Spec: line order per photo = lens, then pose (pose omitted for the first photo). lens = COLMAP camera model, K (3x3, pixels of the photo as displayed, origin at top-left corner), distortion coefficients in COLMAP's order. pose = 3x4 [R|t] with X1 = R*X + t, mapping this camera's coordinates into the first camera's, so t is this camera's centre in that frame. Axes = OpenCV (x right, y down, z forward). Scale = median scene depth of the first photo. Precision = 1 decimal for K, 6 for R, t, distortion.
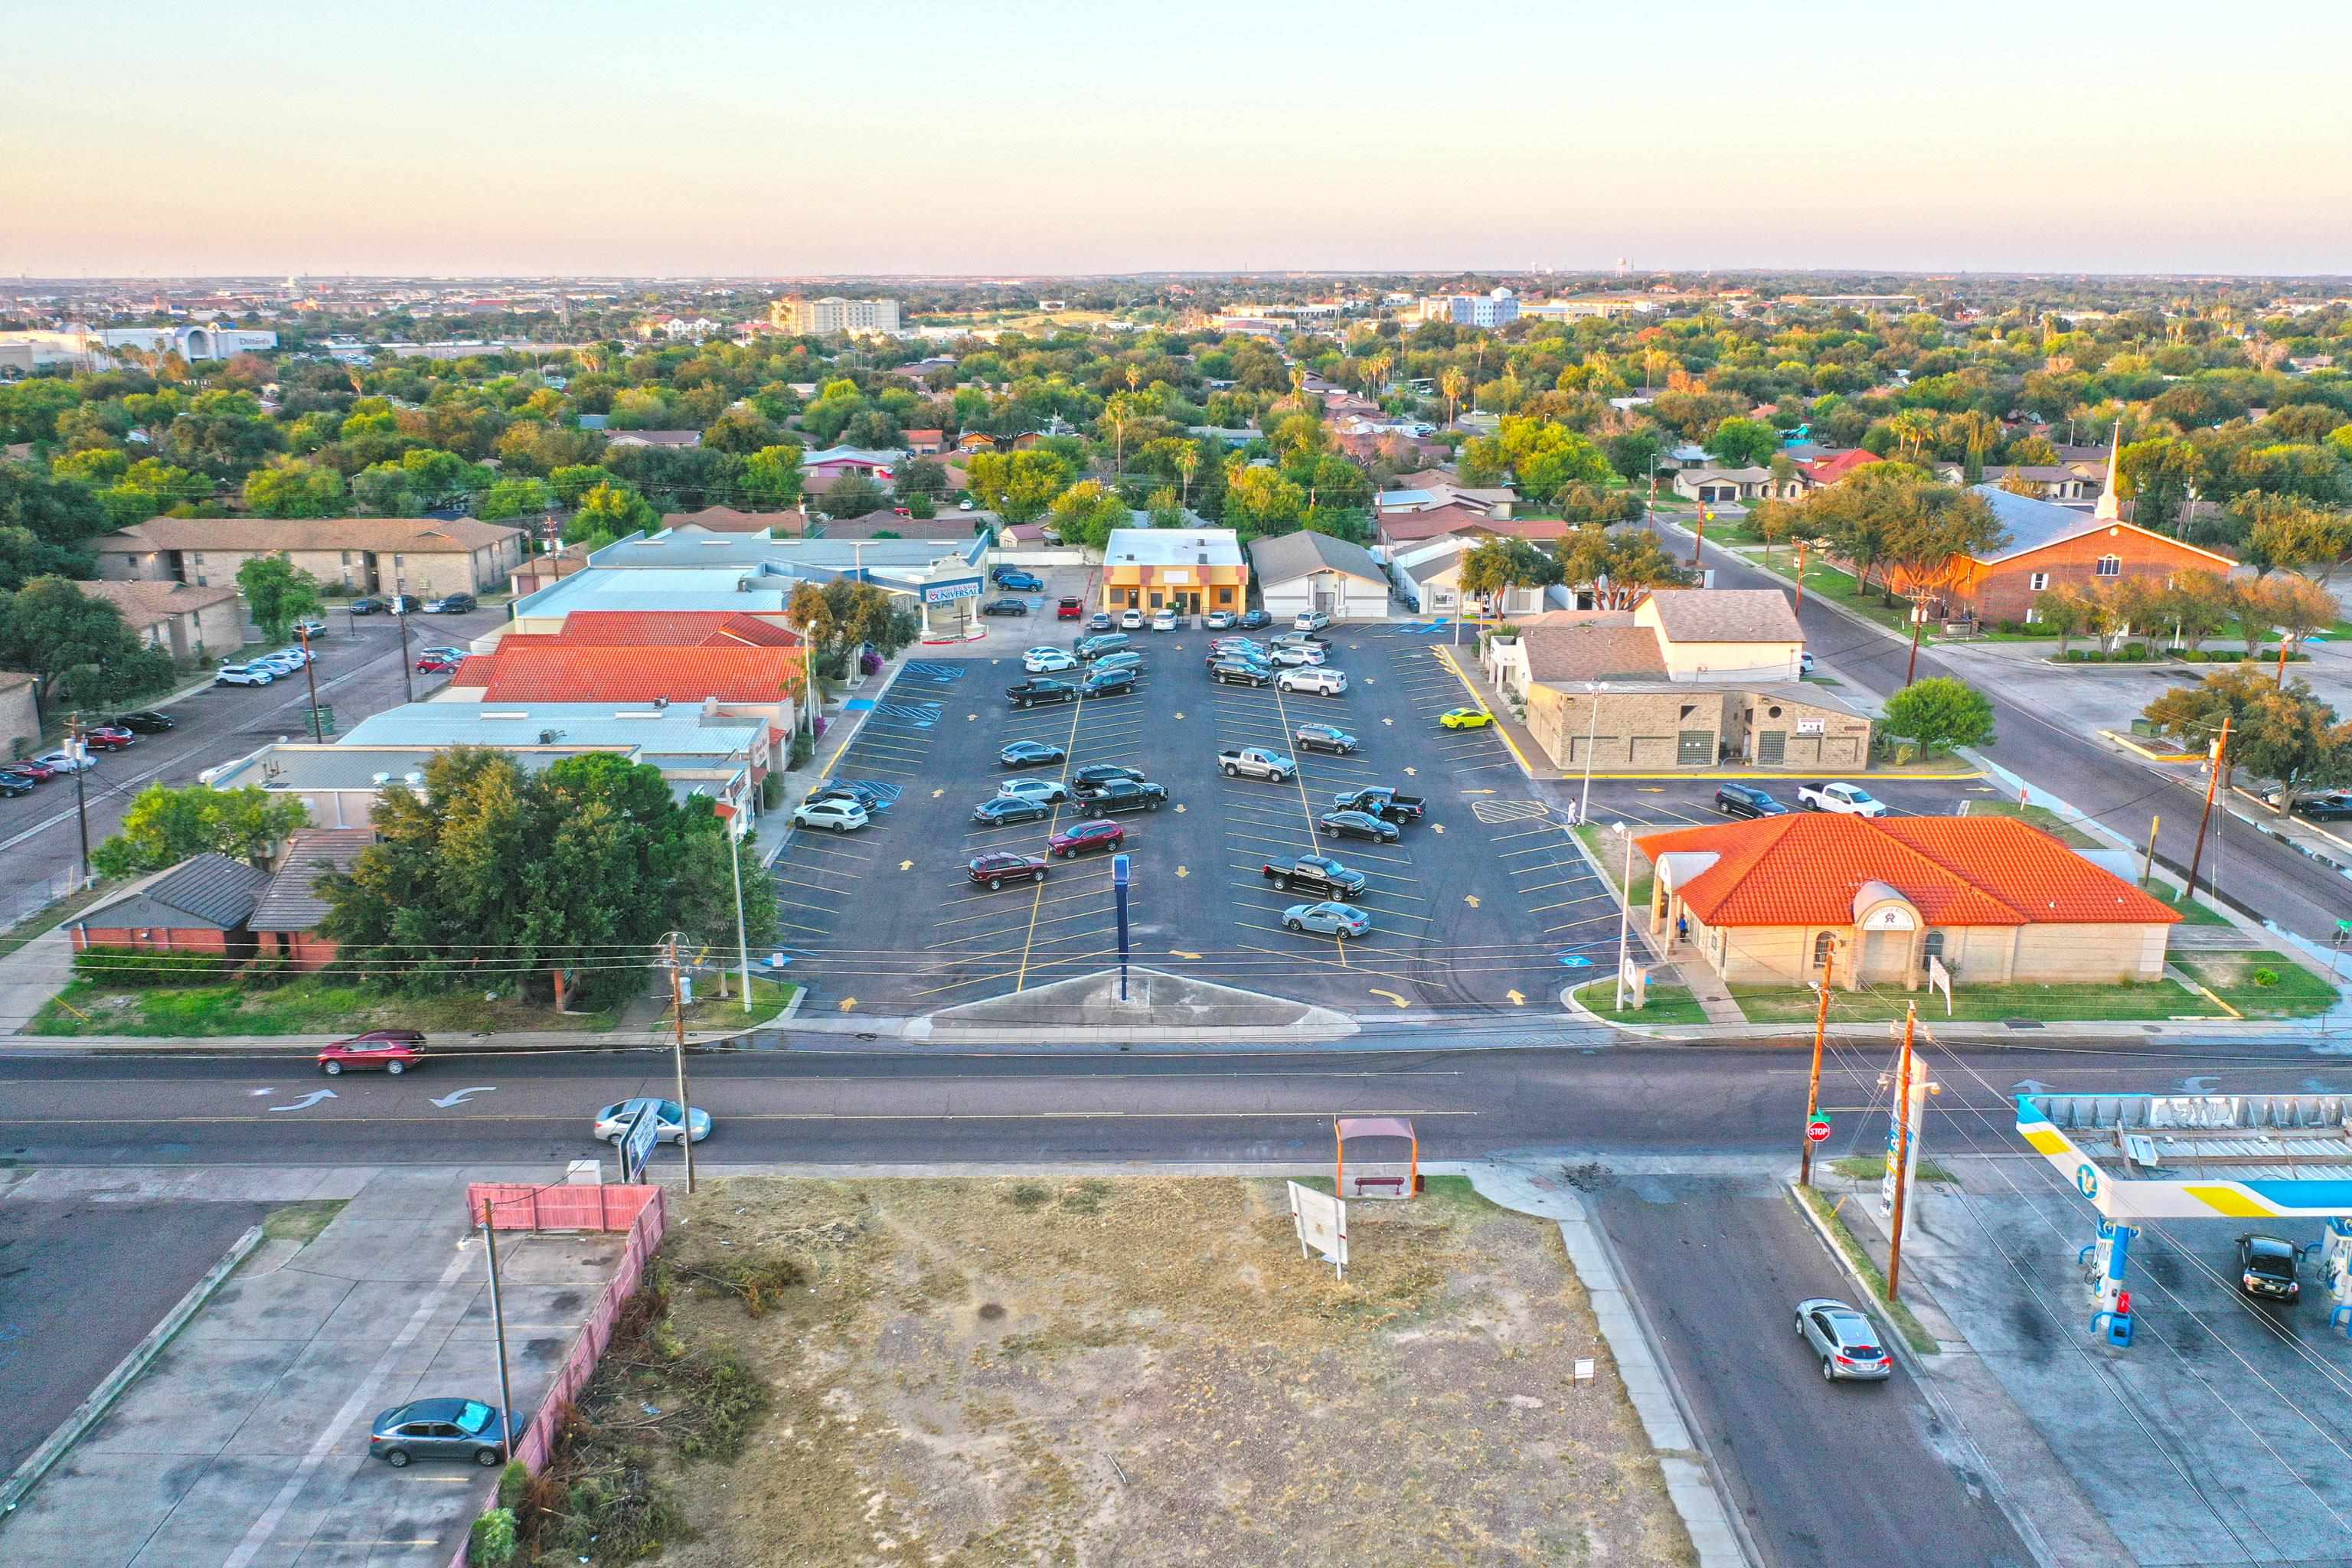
lens RADIAL K [[1862.6, 0, 1176.0], [0, 1862.6, 784.0], [0, 0, 1]] dist [-0.012627, 0.007201]
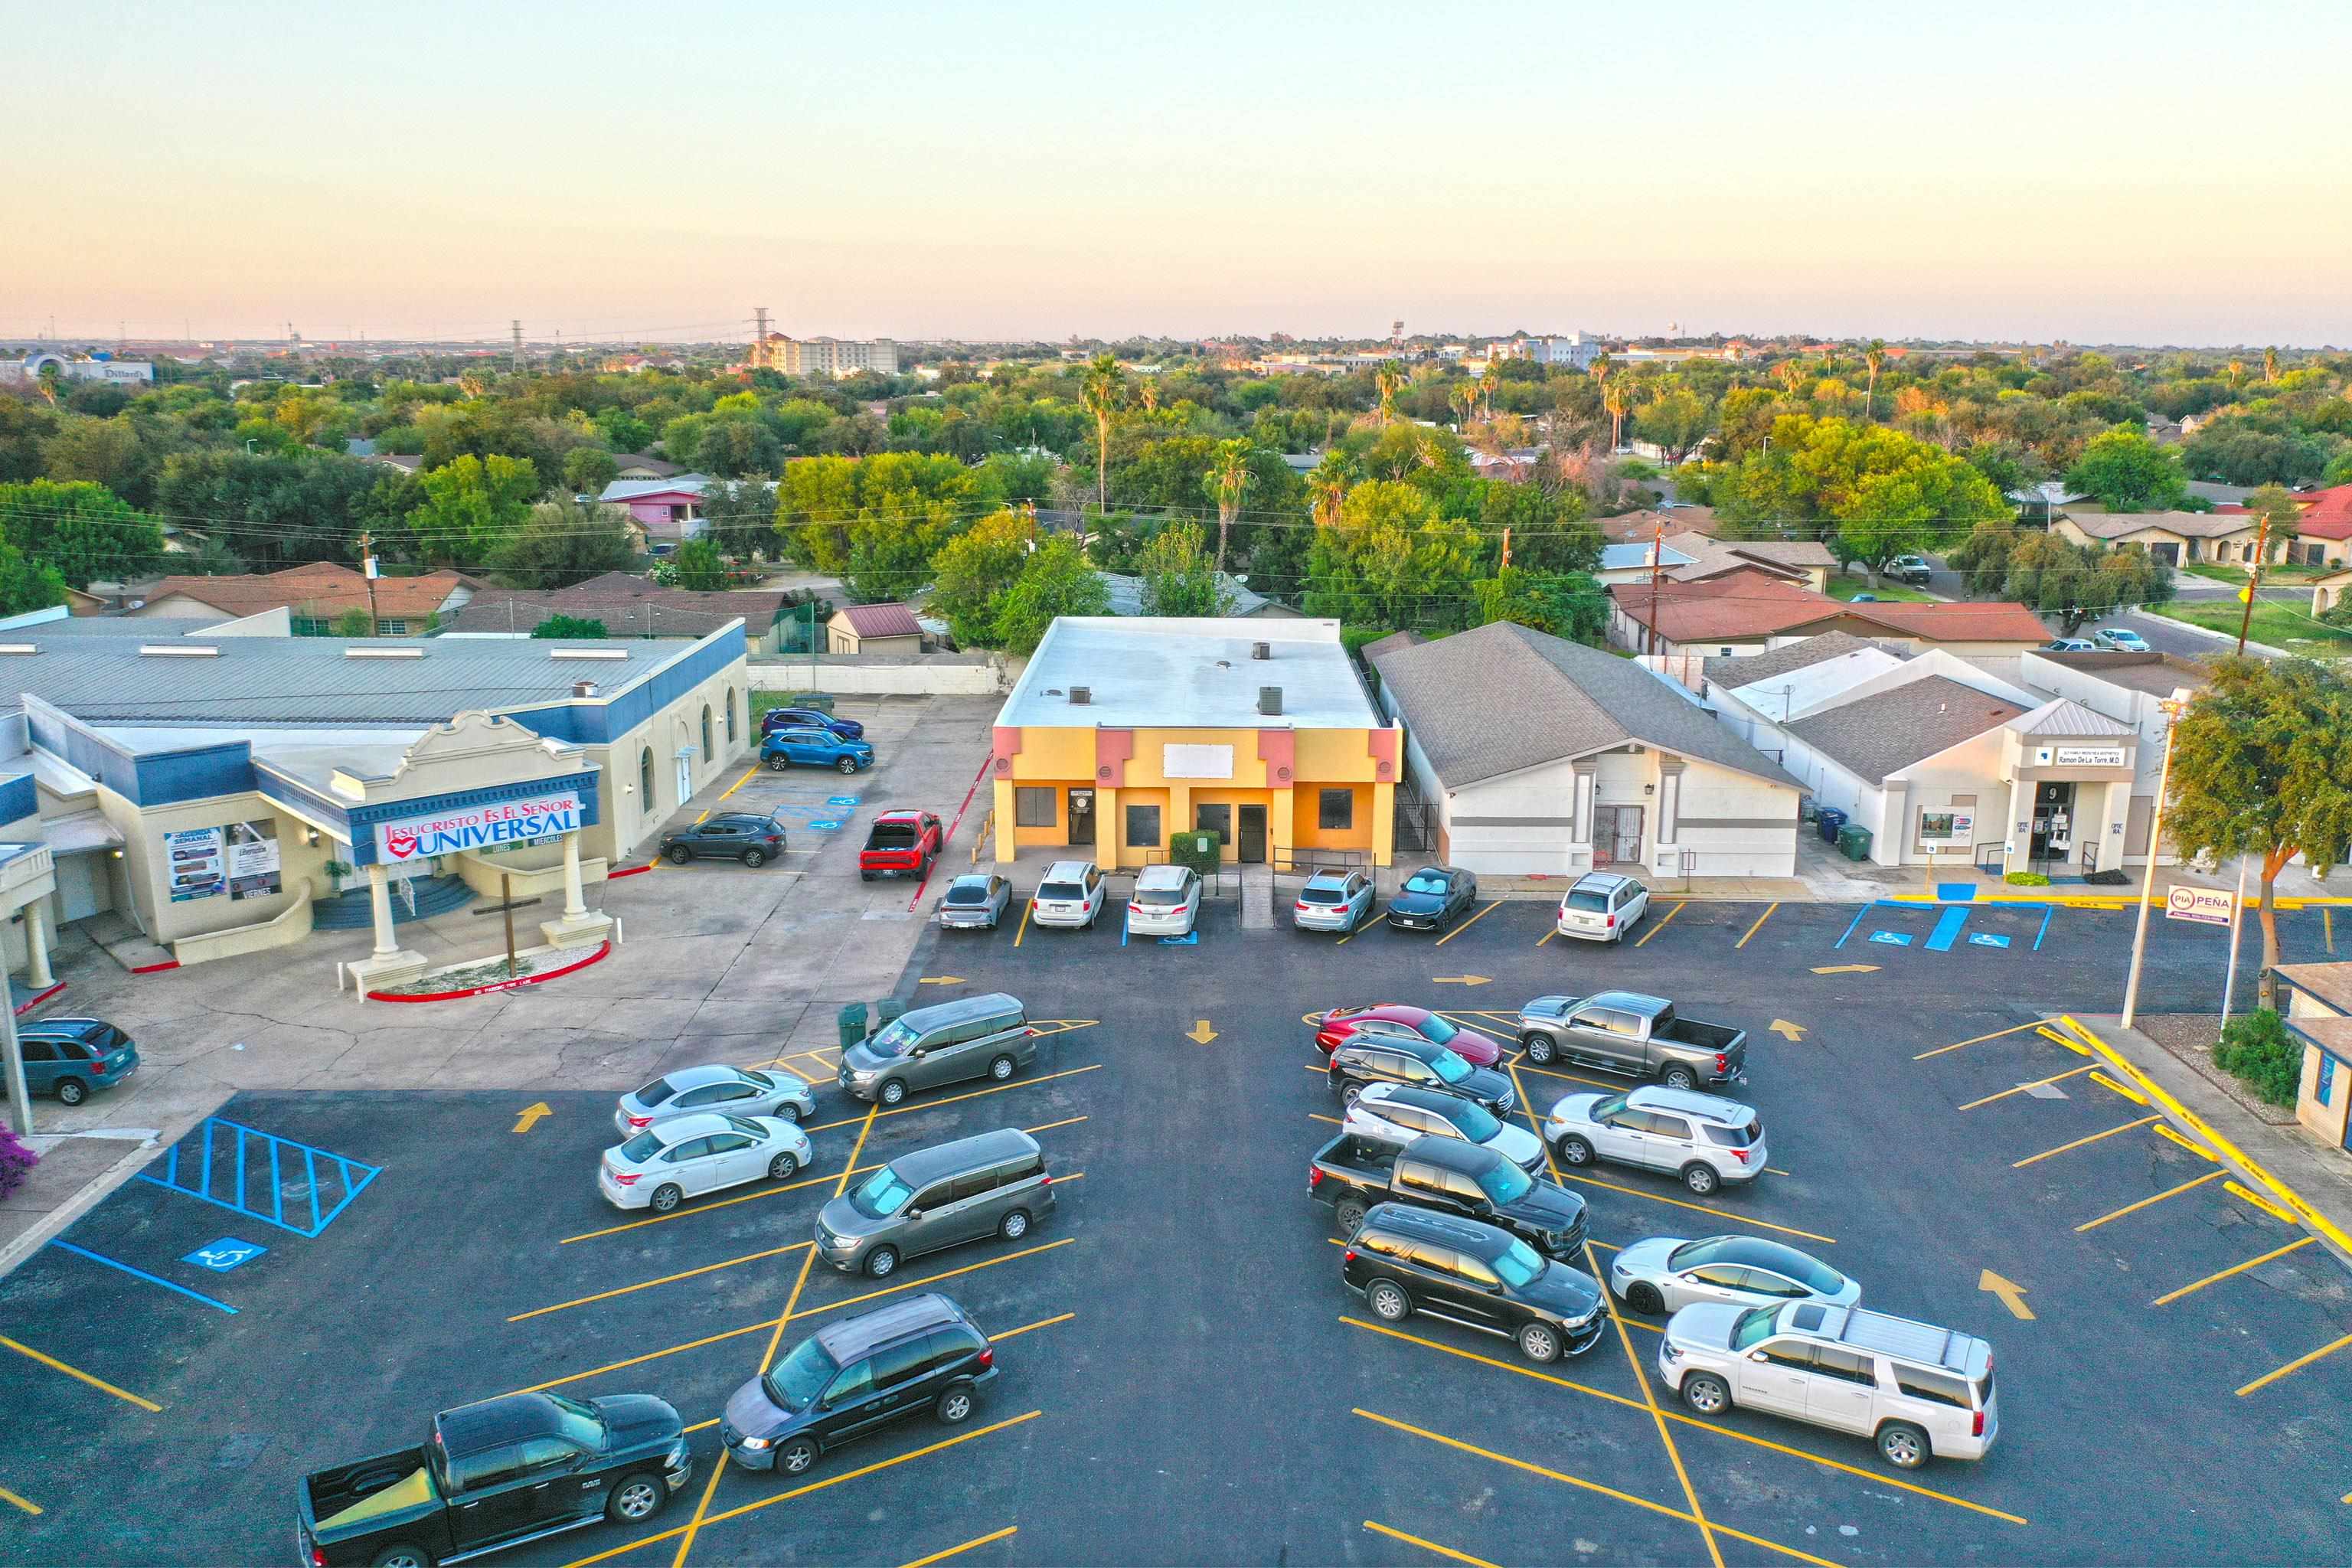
lens RADIAL K [[1862.6, 0, 1176.0], [0, 1862.6, 784.0], [0, 0, 1]] dist [-0.012627, 0.007201]
pose [[0.999822, 0.008244, -0.016974, 0.001495], [-0.008862, 0.999289, -0.036659, -0.083299], [0.016660, 0.036803, 0.999184, 0.575021]]
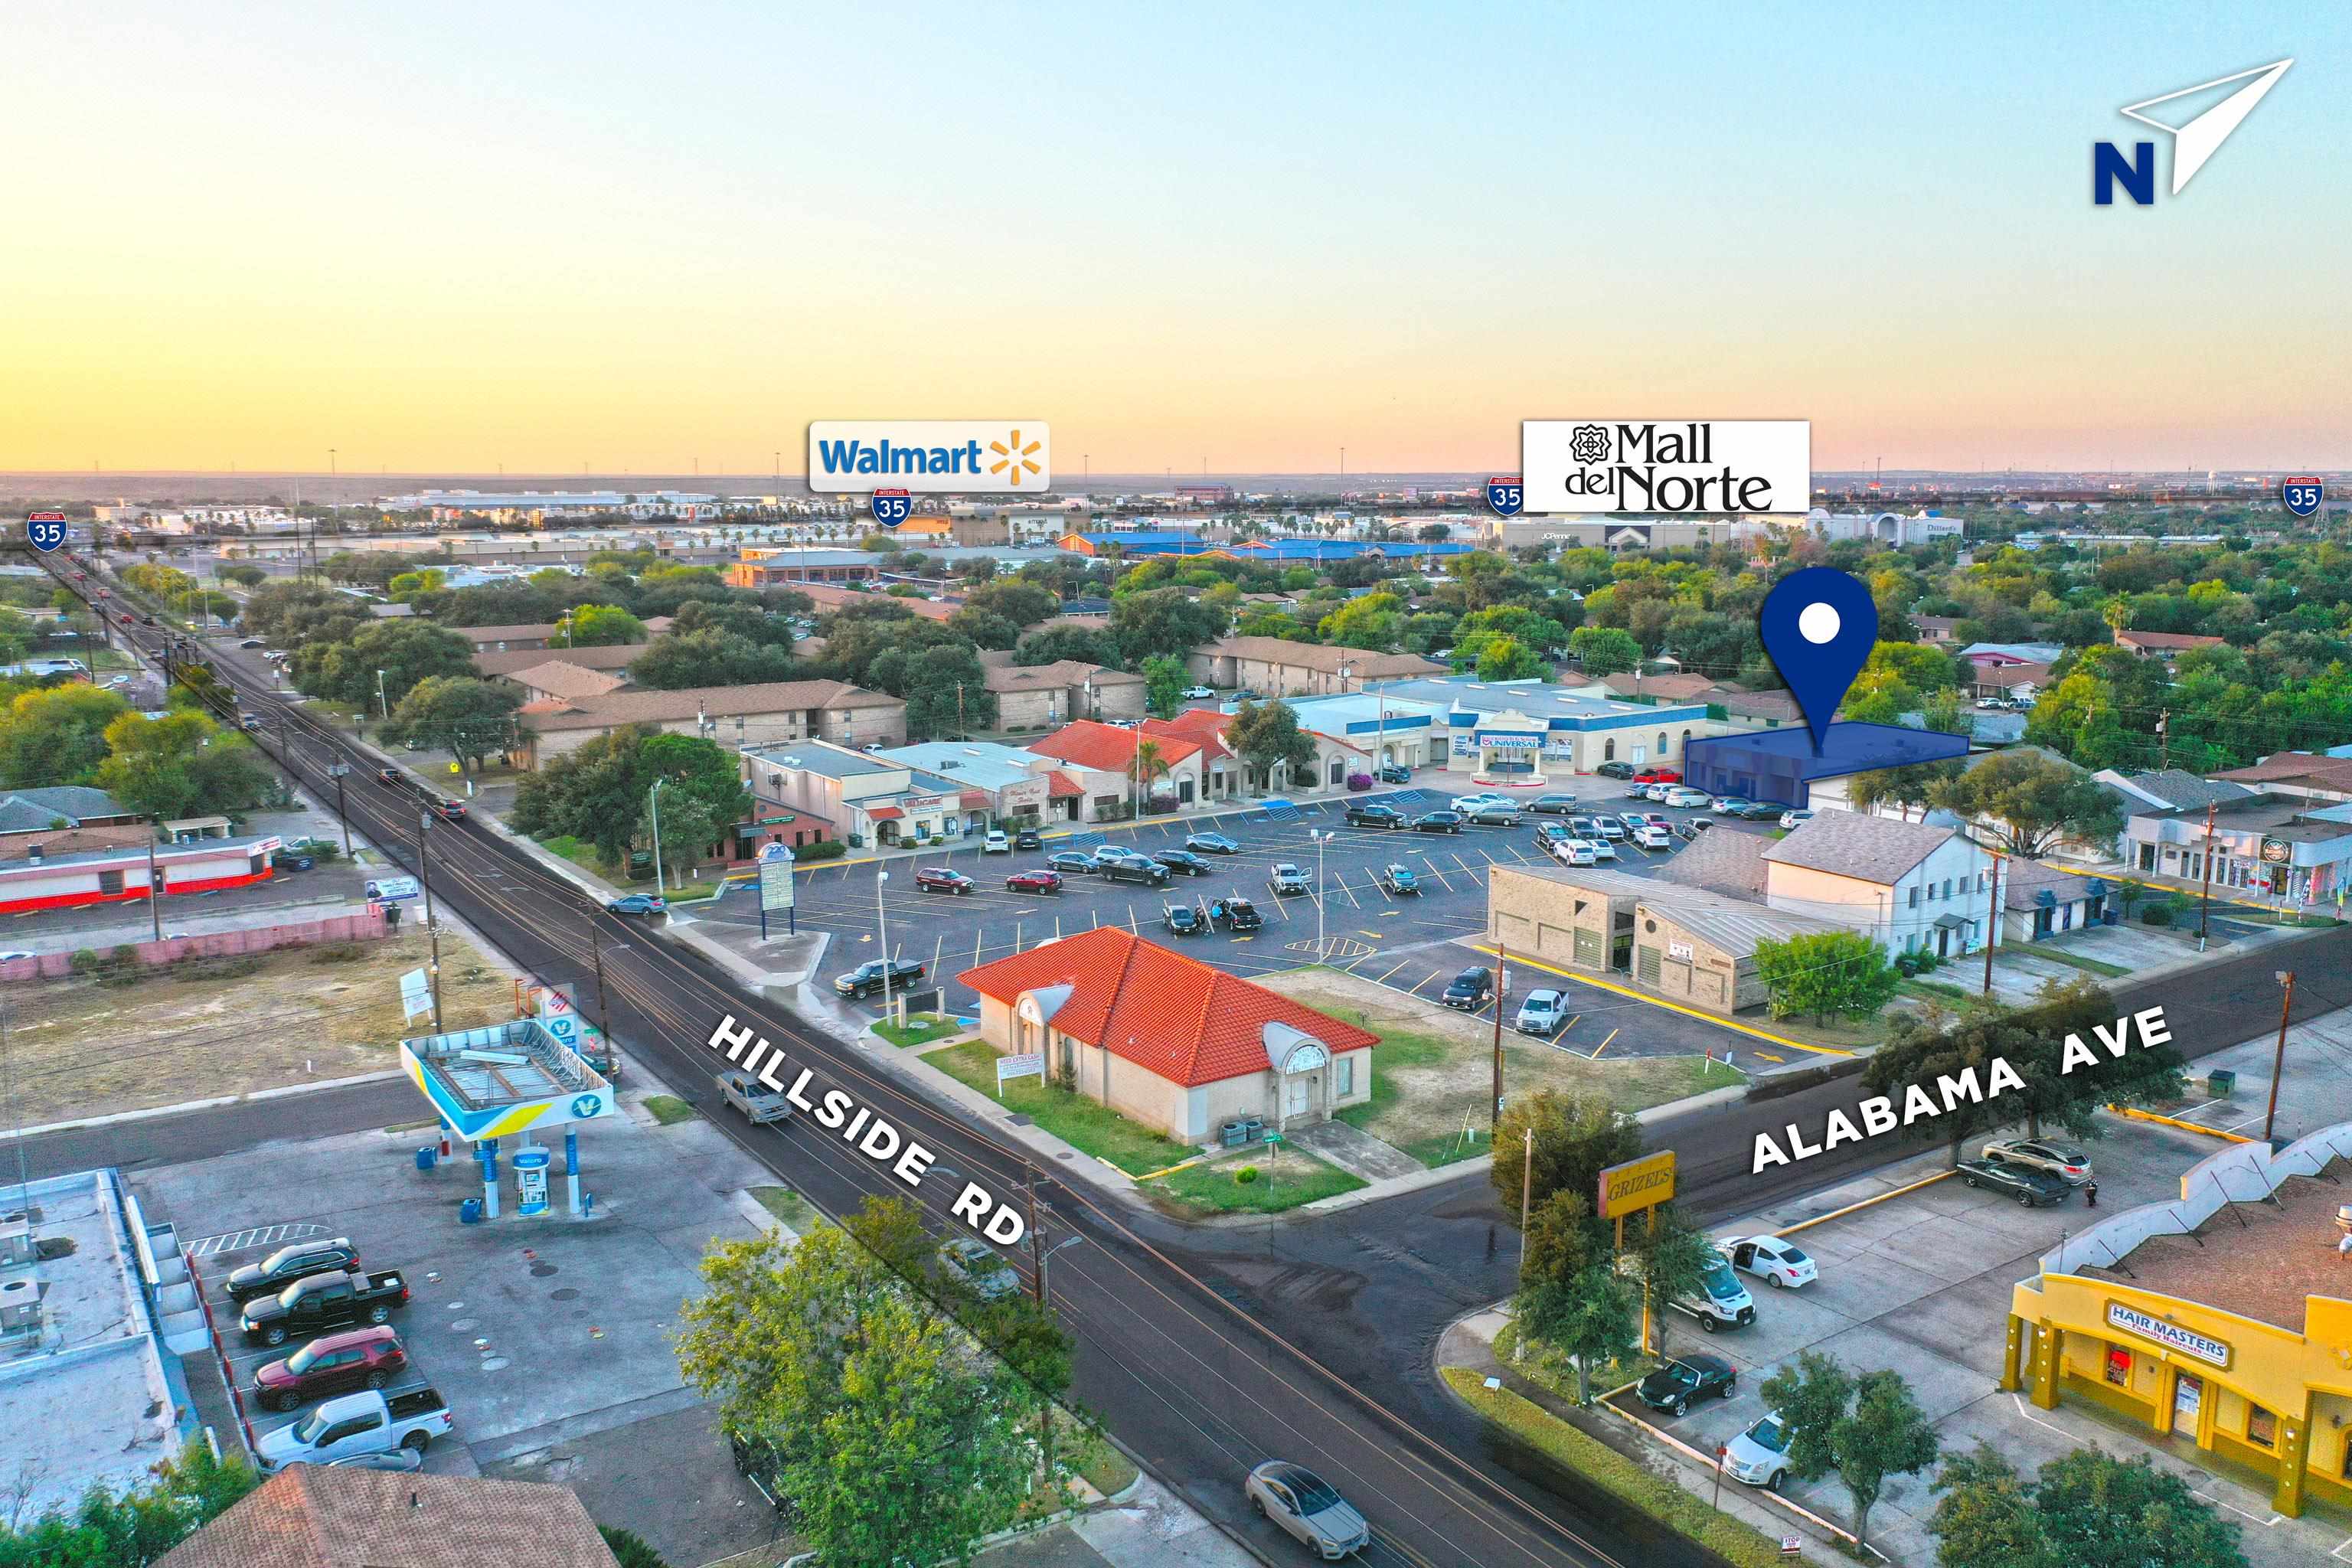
lens RADIAL K [[1862.6, 0, 1176.0], [0, 1862.6, 784.0], [0, 0, 1]] dist [-0.012627, 0.007201]
pose [[0.553111, 0.138423, -0.821528, 0.579225], [-0.219469, 0.975478, 0.016601, -0.043952], [0.803680, 0.171118, 0.569927, 0.168015]]
